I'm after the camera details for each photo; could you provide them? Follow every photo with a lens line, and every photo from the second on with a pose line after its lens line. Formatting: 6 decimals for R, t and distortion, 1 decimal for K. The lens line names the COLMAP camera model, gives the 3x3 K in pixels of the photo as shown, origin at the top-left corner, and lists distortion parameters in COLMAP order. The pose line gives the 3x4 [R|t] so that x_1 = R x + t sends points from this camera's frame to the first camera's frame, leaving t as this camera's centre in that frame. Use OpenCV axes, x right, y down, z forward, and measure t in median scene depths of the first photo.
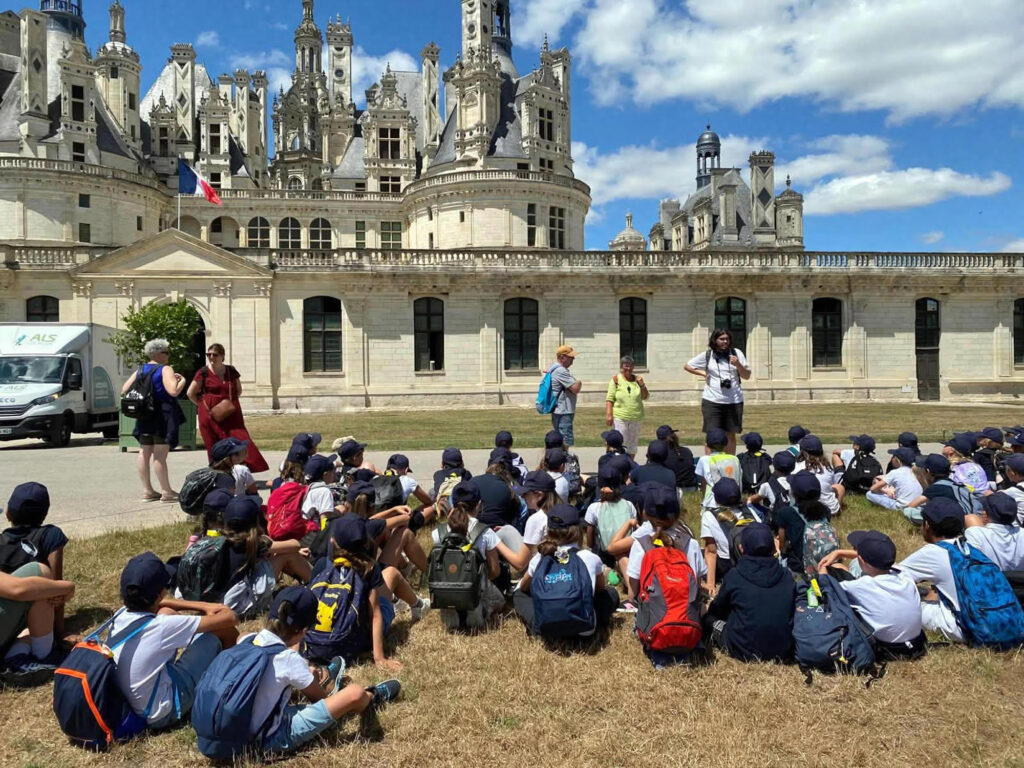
lens RADIAL K [[779.3, 0, 503.5], [0, 779.3, 377.2], [0, 0, 1]] dist [0.022225, -0.013002]
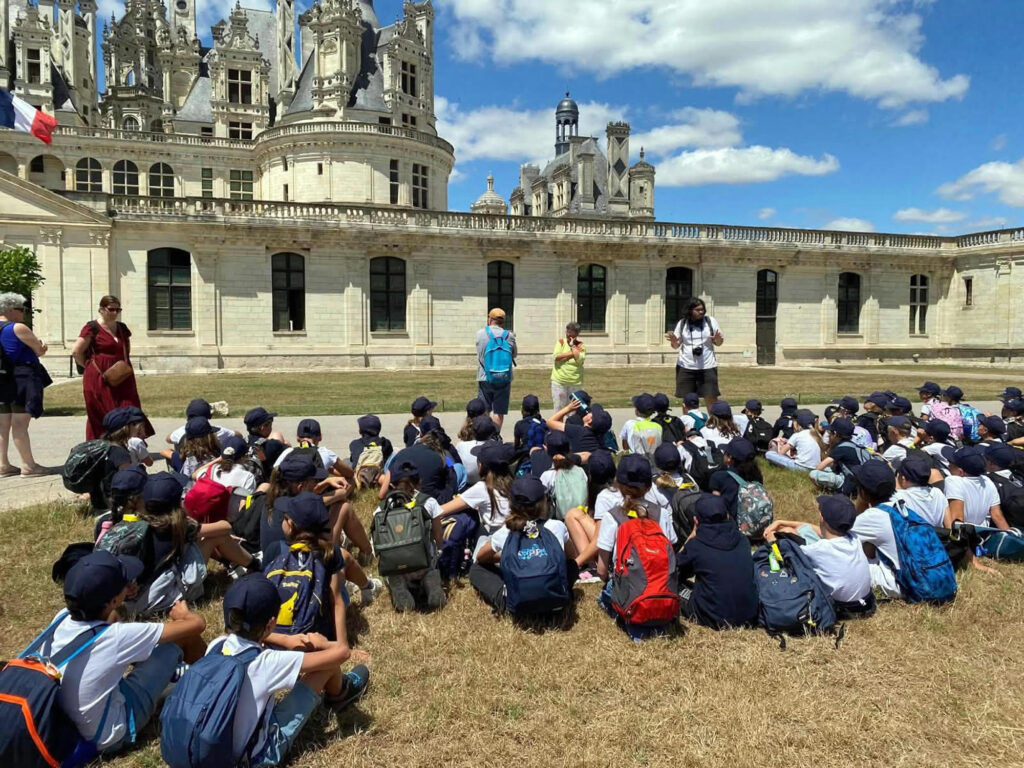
lens RADIAL K [[779.3, 0, 509.5], [0, 779.3, 374.6], [0, 0, 1]] dist [0.022225, -0.013002]
pose [[0.981520, 0.004077, 0.191315, -0.012103], [-0.012725, 0.998951, 0.043994, -0.000230], [-0.190935, -0.045615, 0.980542, 0.007168]]
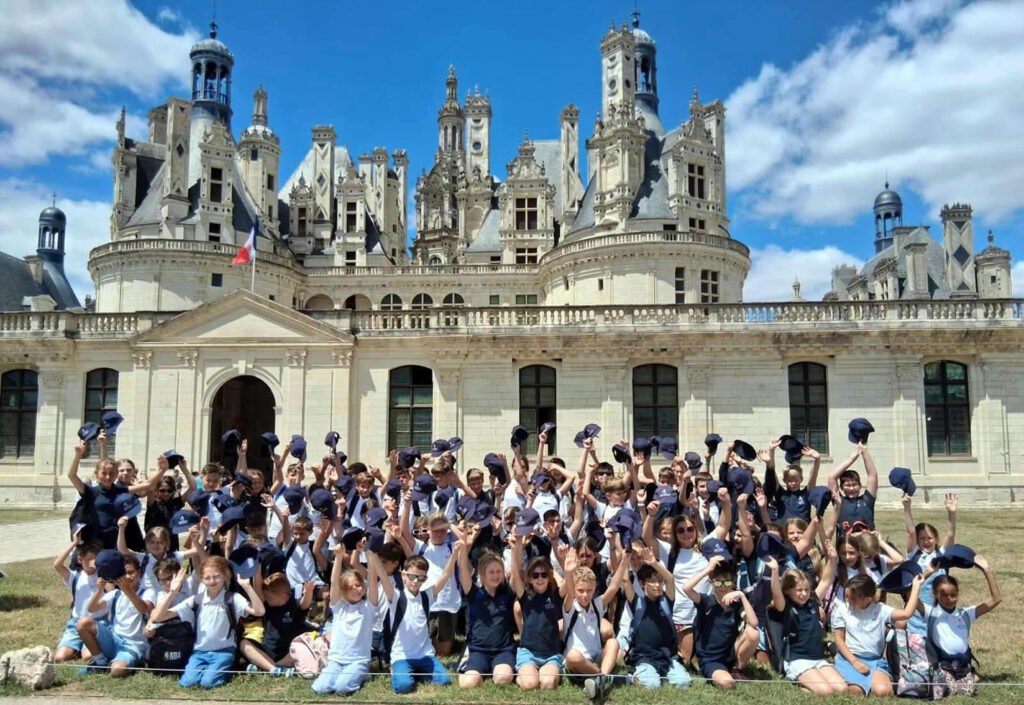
lens RADIAL K [[762.6, 0, 515.3], [0, 762.6, 396.1], [0, 0, 1]] dist [0.058873, -0.059883]
pose [[0.981835, -0.005722, -0.189651, 0.025977], [-0.010199, 0.996508, -0.082872, -0.004052], [0.189463, 0.083300, 0.978348, 0.192079]]
